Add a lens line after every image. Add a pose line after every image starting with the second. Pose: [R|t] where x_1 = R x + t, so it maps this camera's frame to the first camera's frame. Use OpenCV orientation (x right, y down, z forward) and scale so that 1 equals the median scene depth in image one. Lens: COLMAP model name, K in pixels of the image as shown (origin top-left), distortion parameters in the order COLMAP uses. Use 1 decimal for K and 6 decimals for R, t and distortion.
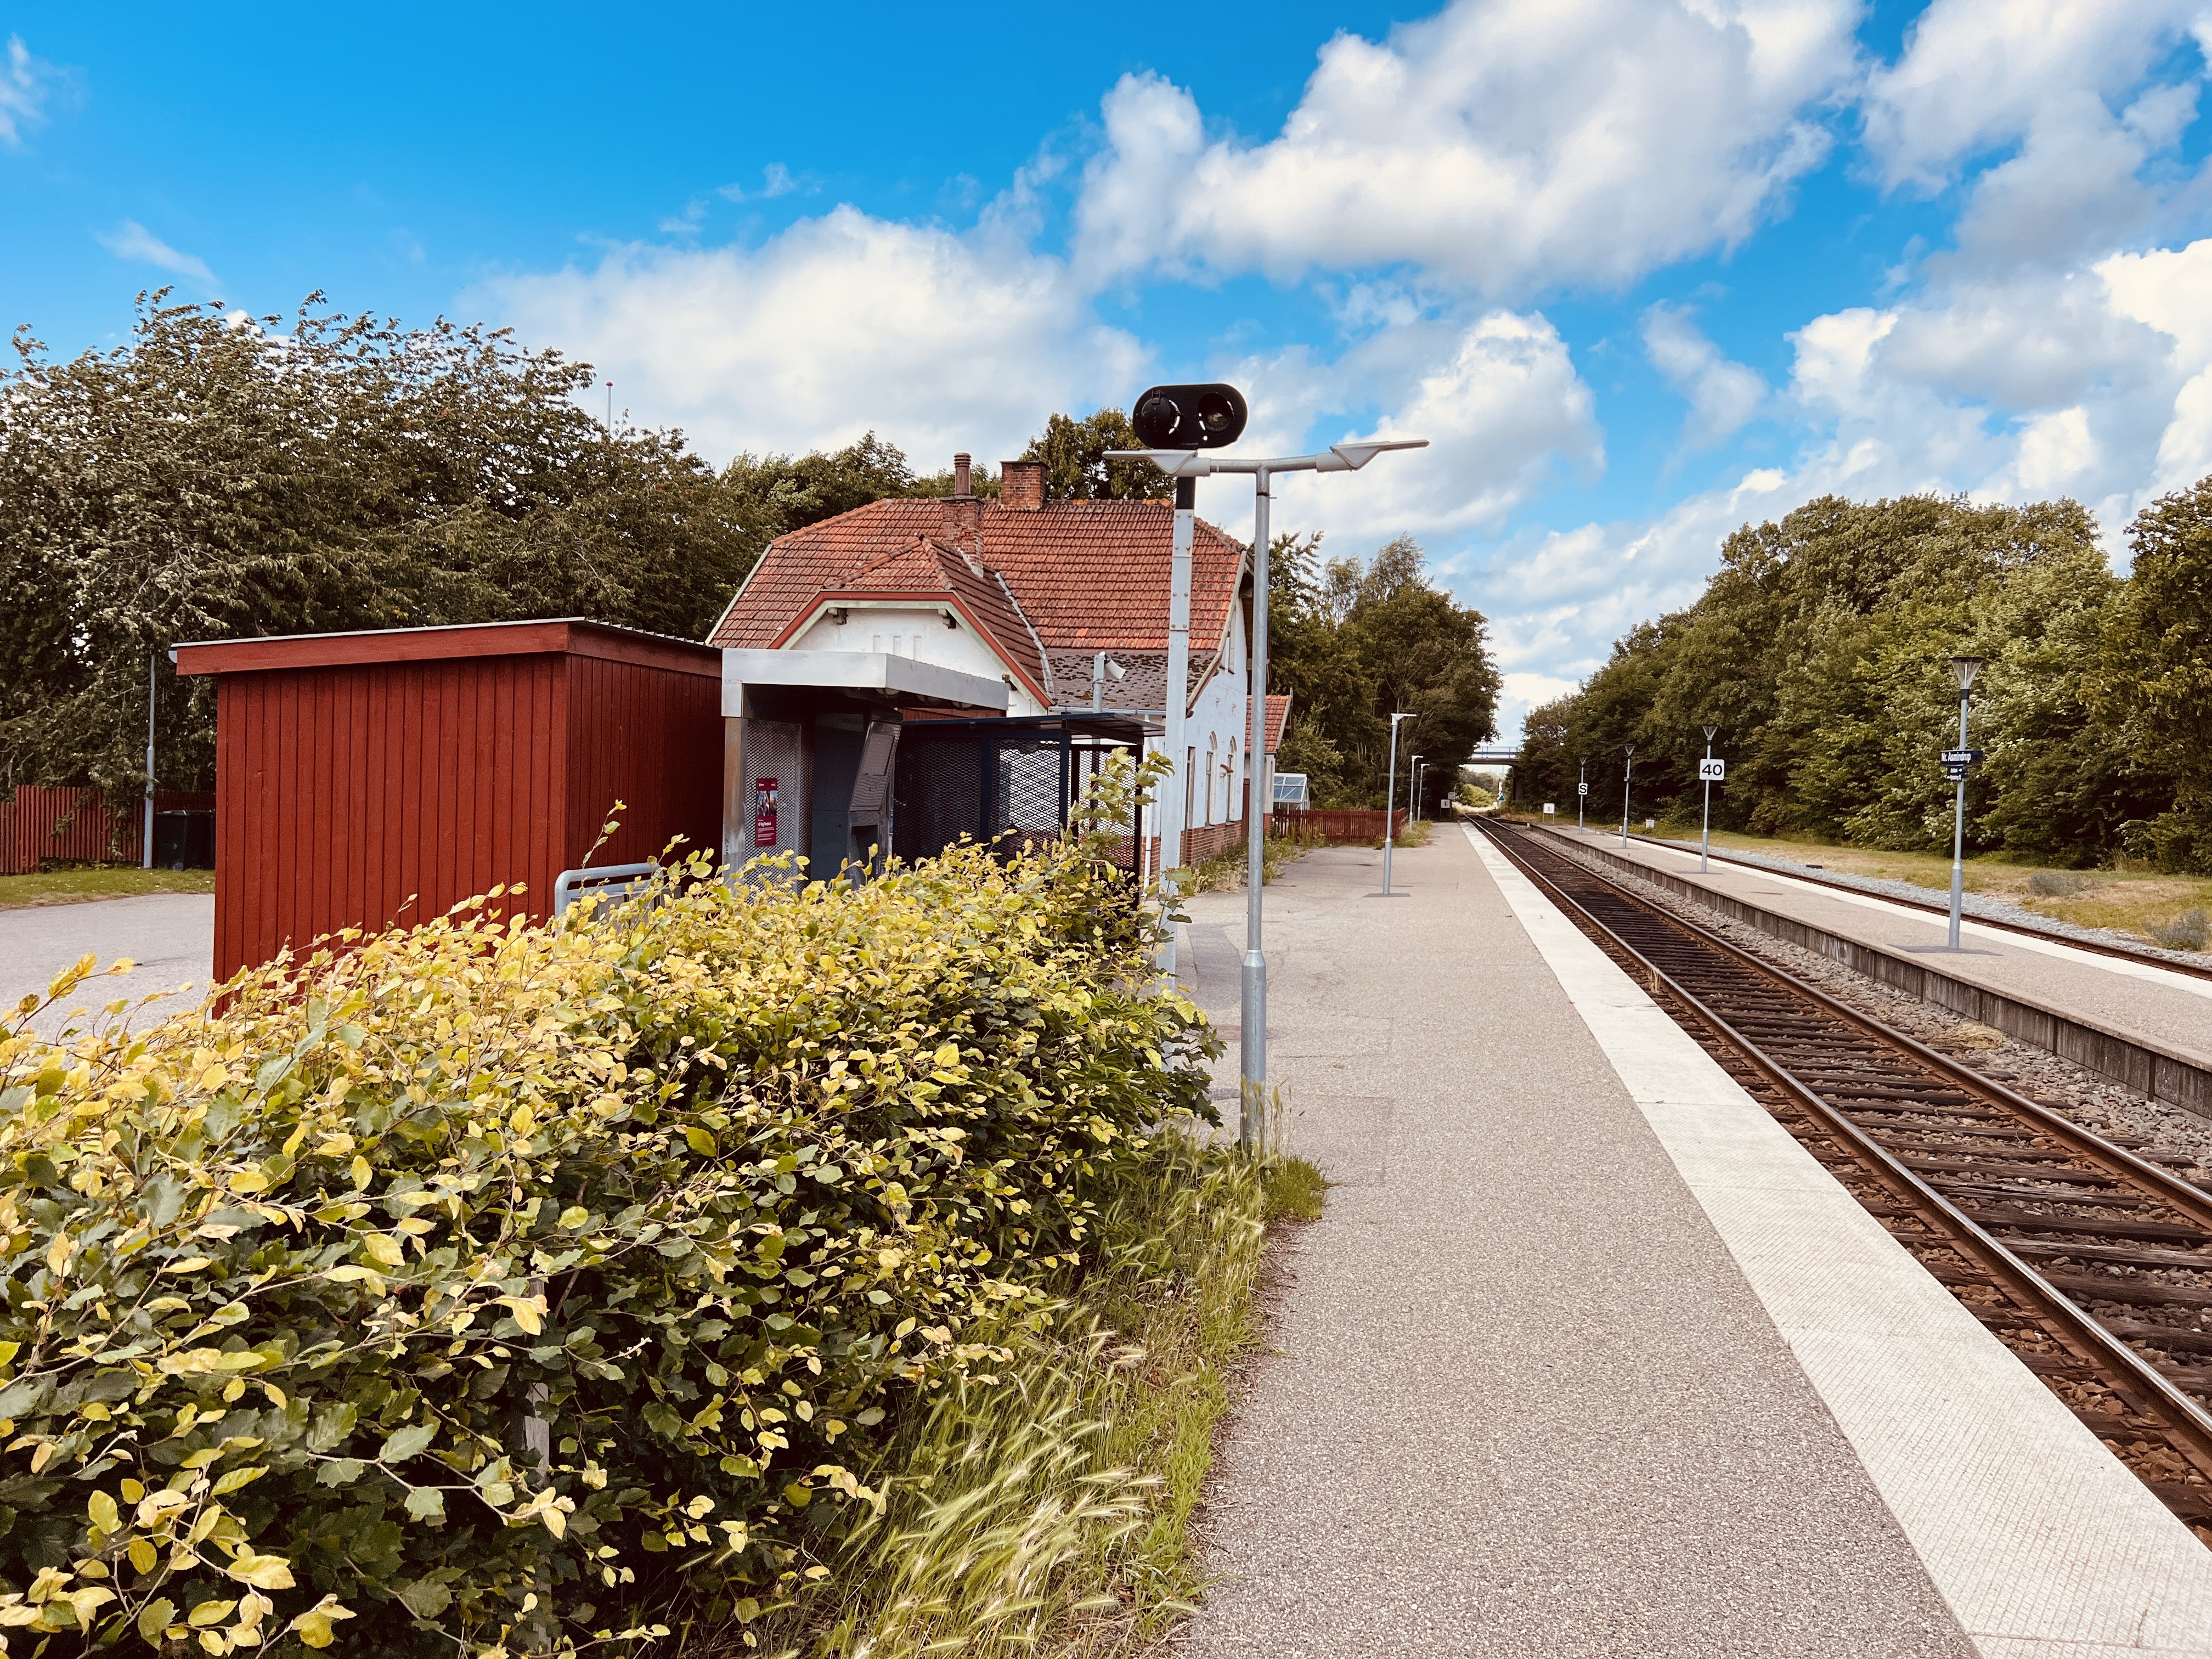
lens RADIAL K [[1661.9, 0, 1115.1], [0, 1661.9, 829.6], [0, 0, 1]] dist [0.063981, -0.027909]
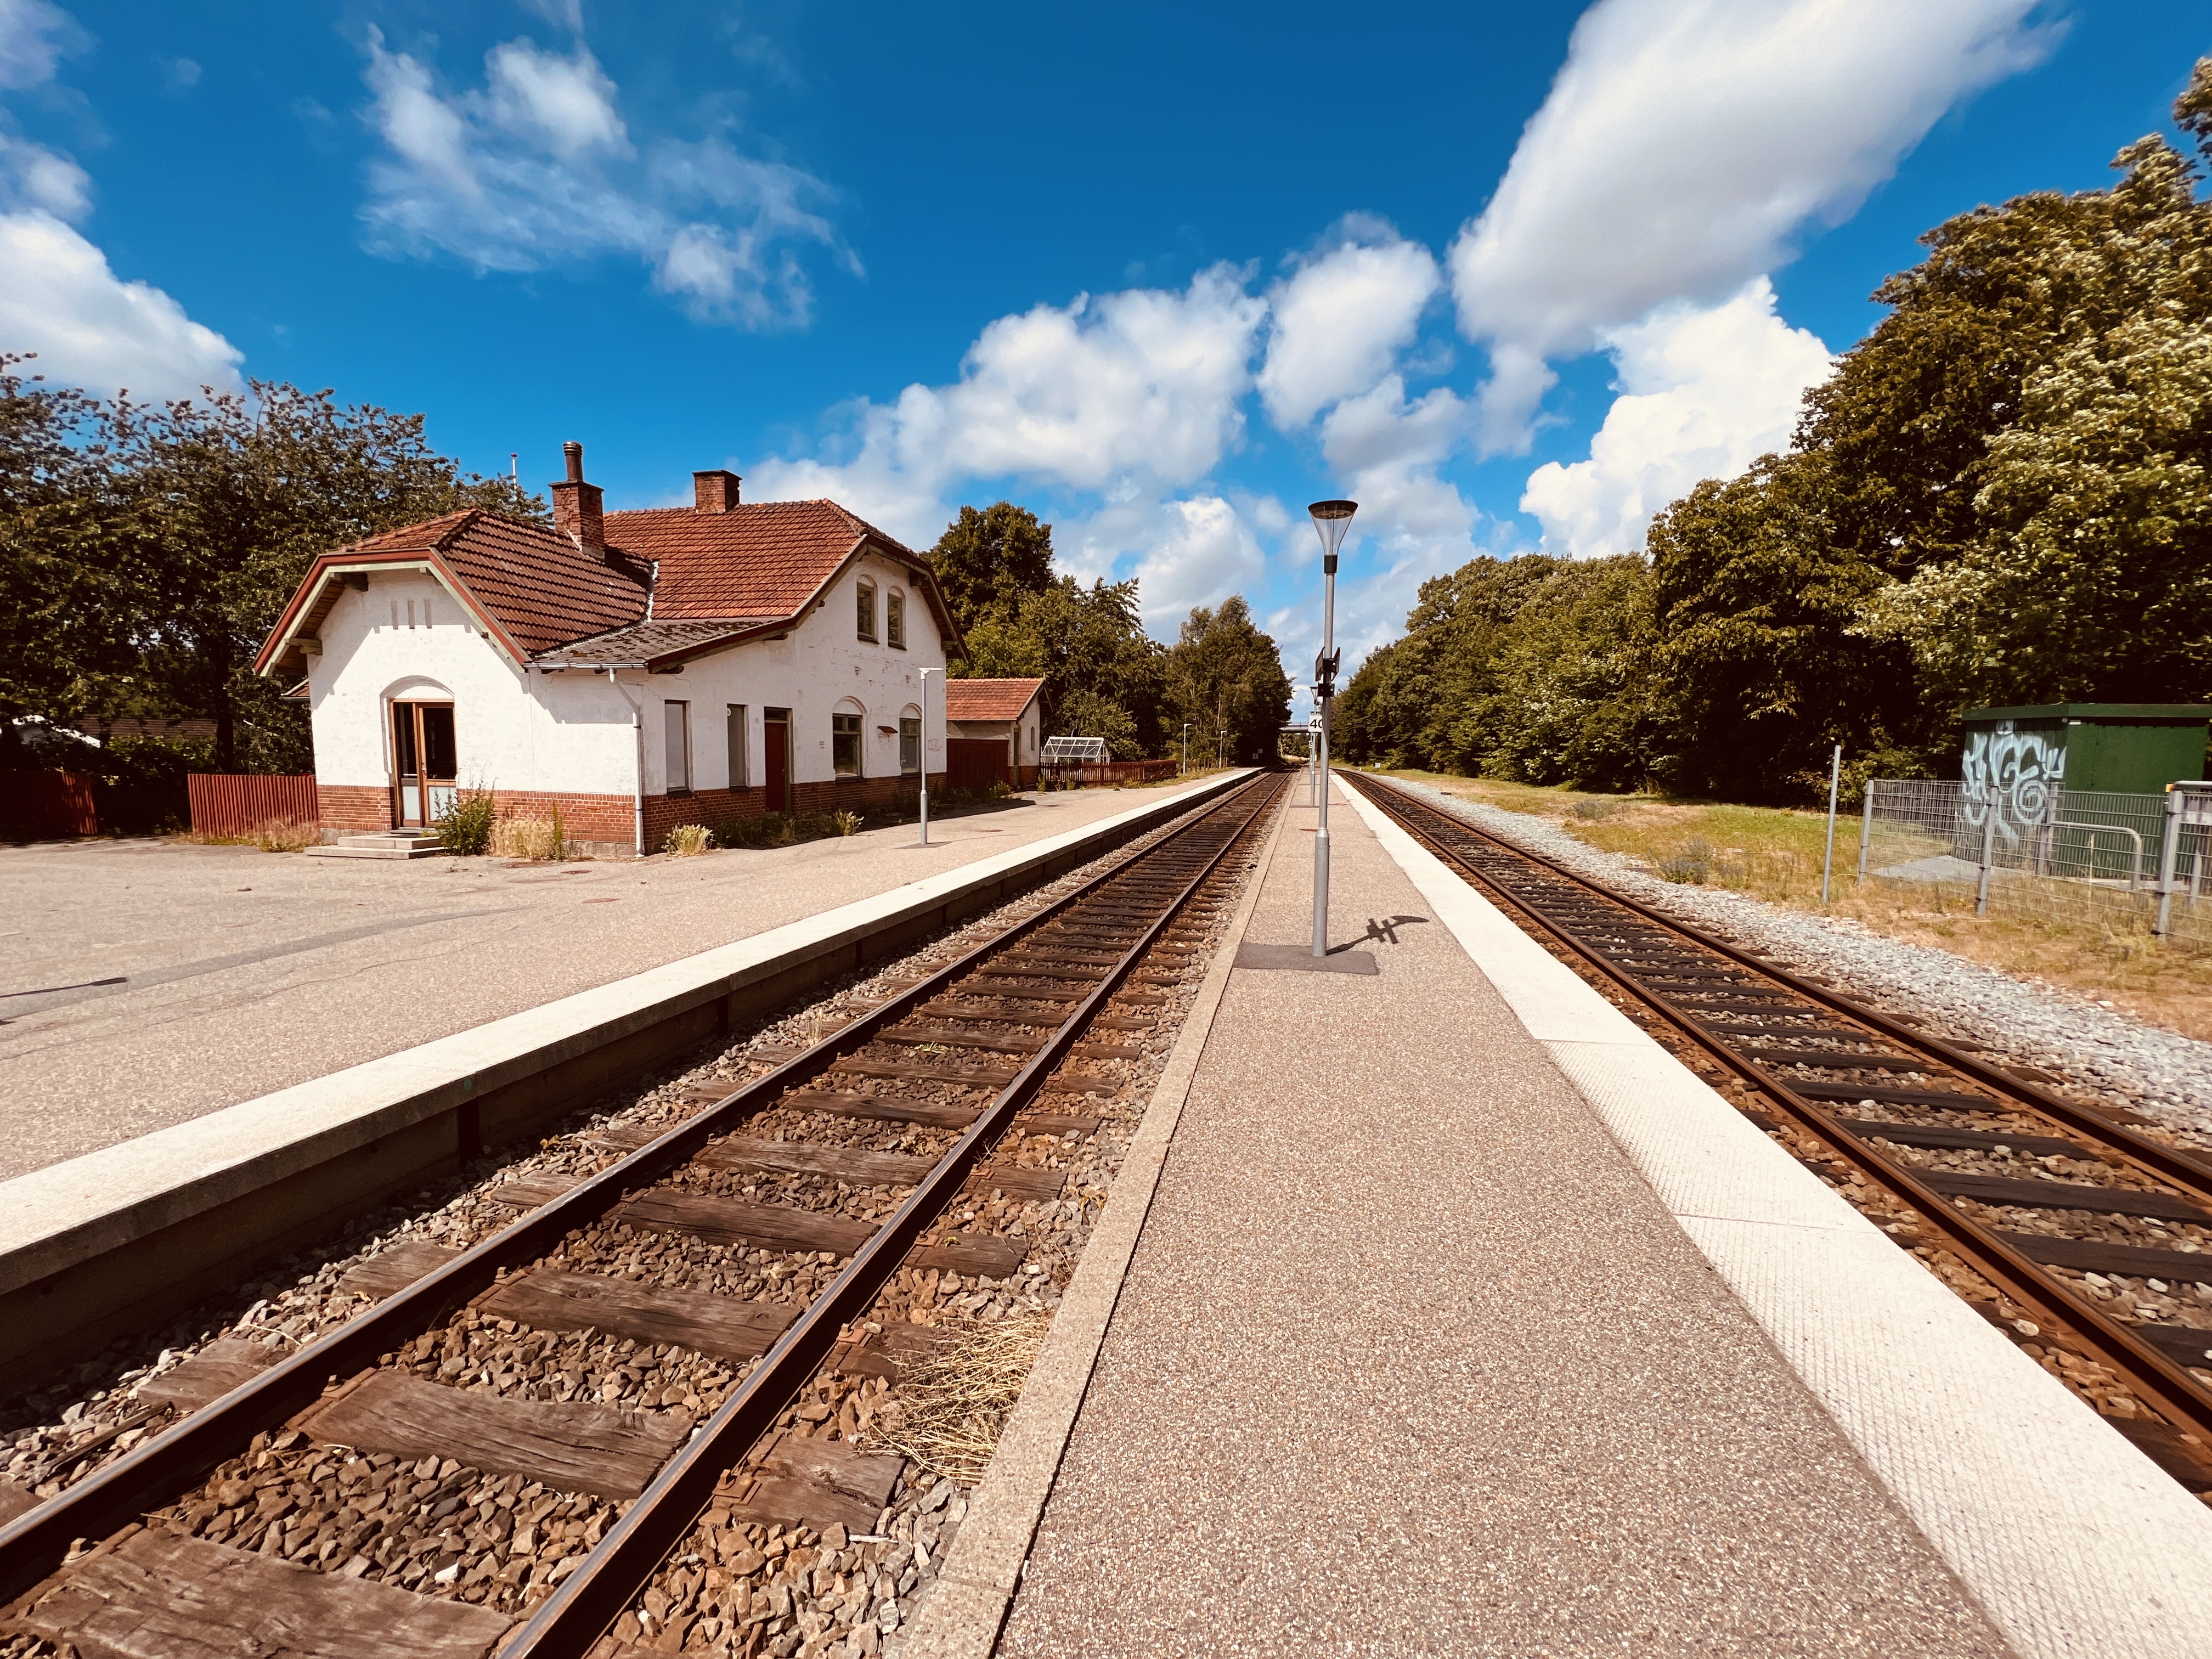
lens RADIAL K [[888.9, 0, 1101.6], [0, 888.9, 830.4], [0, 0, 1]] dist [0.004511, 0.001308]
pose [[0.999171, -0.016733, -0.037103, 0.112103], [0.019181, 0.997592, 0.066652, -0.003406], [0.035899, -0.067309, 0.997086, 0.162880]]
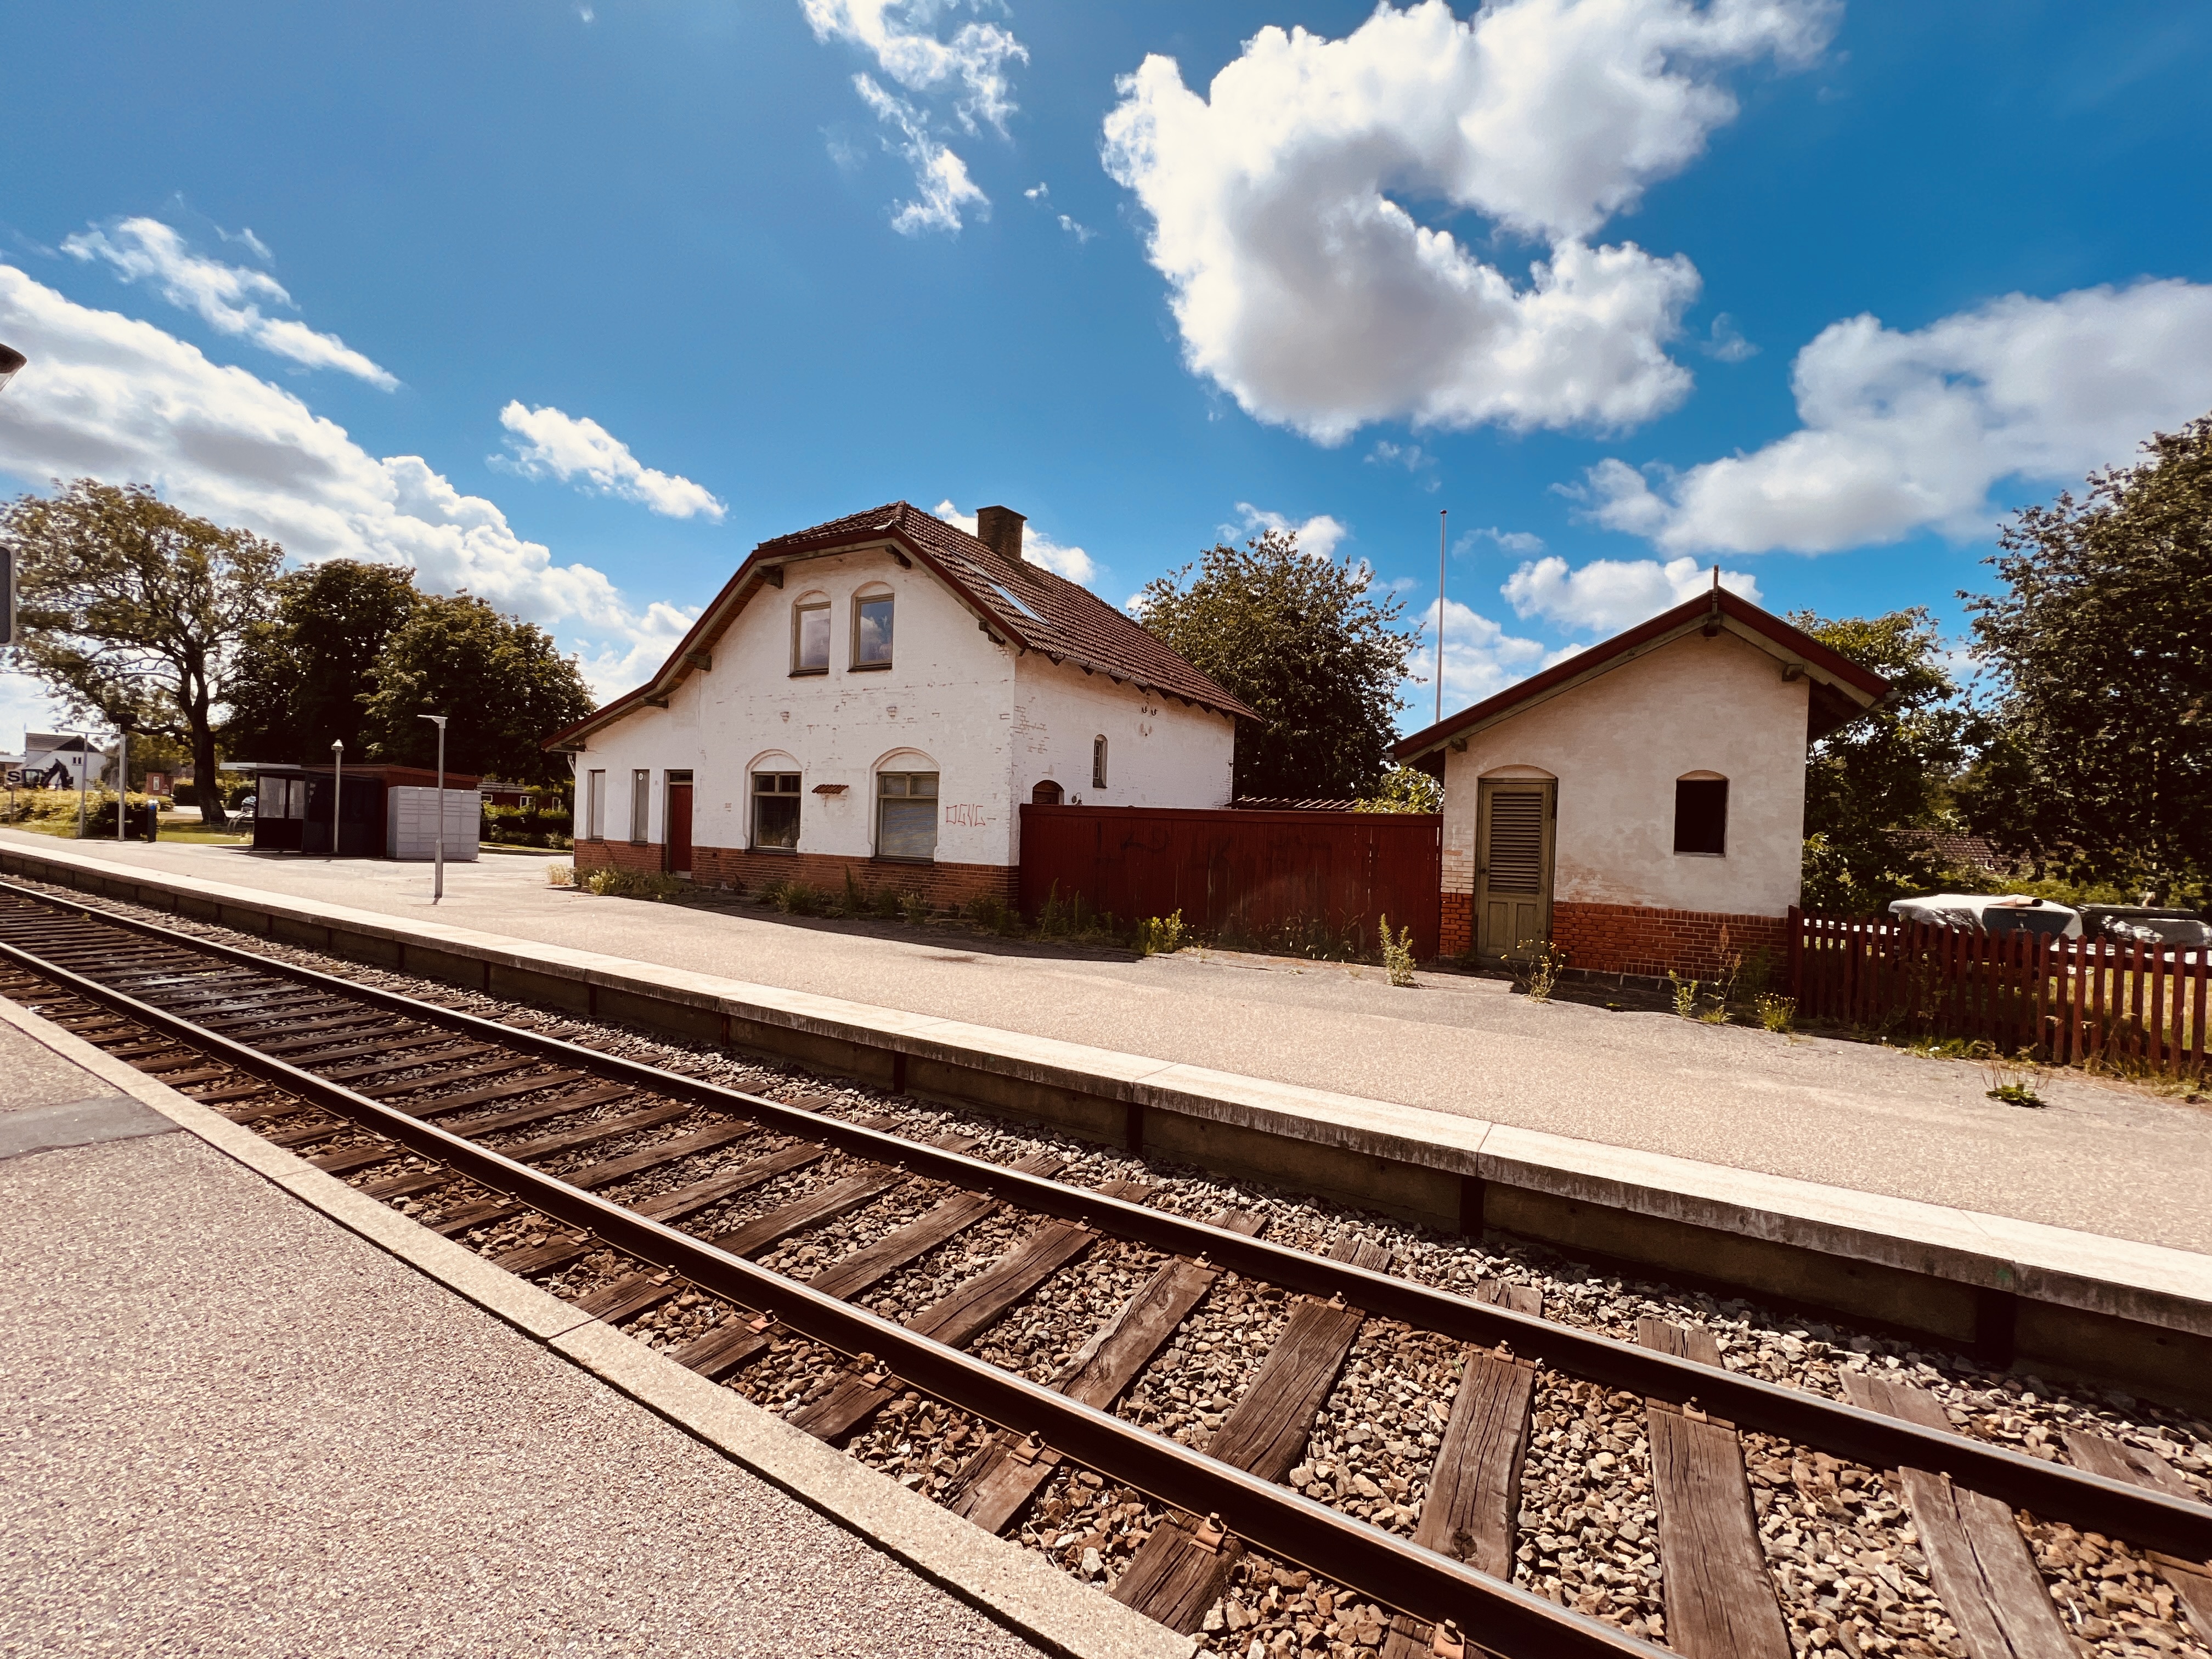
lens RADIAL K [[888.9, 0, 1108.9], [0, 888.9, 828.3], [0, 0, 1]] dist [0.004511, 0.001308]
pose [[-0.316394, -0.019131, -0.948435, 0.207307], [-0.063897, 0.997956, 0.001186, -0.013505], [0.946473, 0.060978, -0.316970, 0.578361]]
